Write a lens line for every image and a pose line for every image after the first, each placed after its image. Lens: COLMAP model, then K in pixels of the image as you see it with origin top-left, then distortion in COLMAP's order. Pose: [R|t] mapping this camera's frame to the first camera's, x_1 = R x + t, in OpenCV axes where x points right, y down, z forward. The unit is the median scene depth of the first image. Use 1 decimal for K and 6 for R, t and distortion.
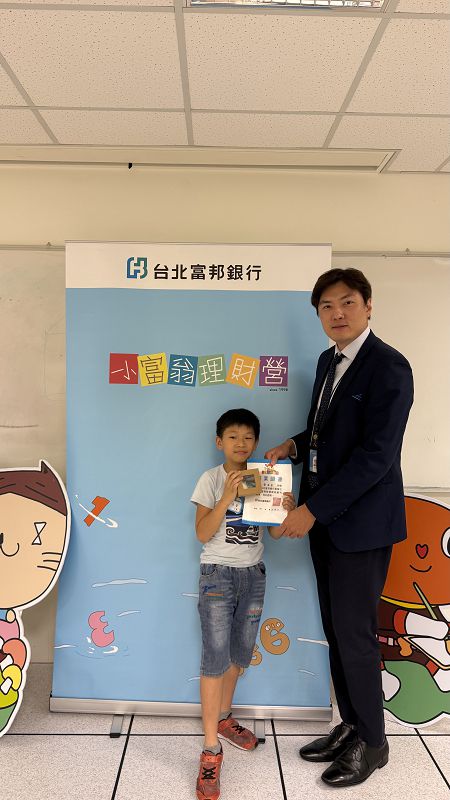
lens RADIAL K [[559.9, 0, 224.6], [0, 559.9, 400.1], [0, 0, 1]] dist [0.006461, -0.004005]
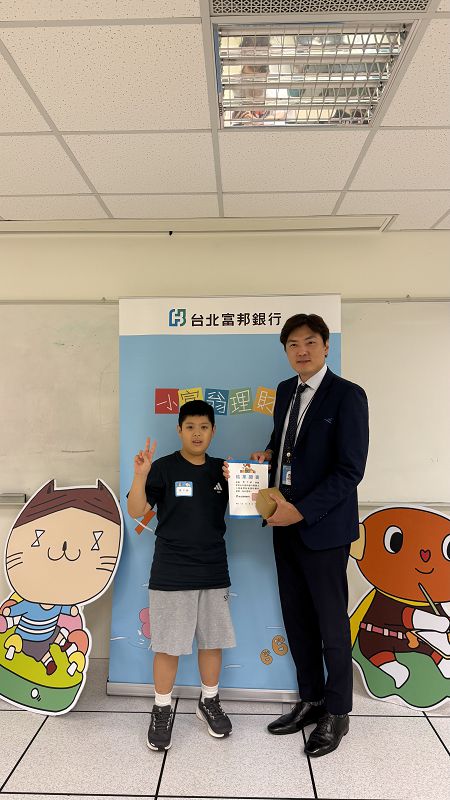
lens RADIAL K [[562.2, 0, 224.8], [0, 562.2, 401.3], [0, 0, 1]] dist [0.009677, -0.000461]
pose [[0.998937, -0.013416, -0.044098, -0.005195], [0.010966, 0.998408, -0.055327, 0.011695], [0.044770, 0.054784, 0.997494, -0.196074]]
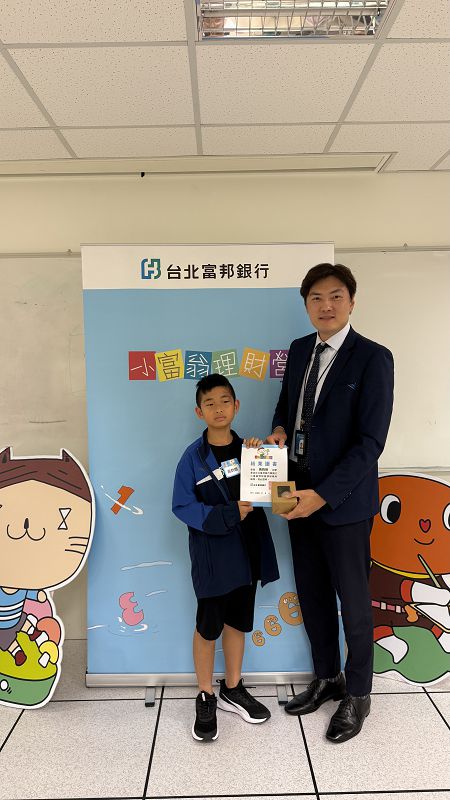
lens RADIAL K [[555.9, 0, 224.8], [0, 555.9, 400.7], [0, 0, 1]] dist [0.069288, -0.083357]
pose [[0.999495, -0.030447, -0.009102, -0.018200], [0.030619, 0.999343, 0.019410, -0.005027], [0.008505, -0.019679, 0.999770, -0.086772]]
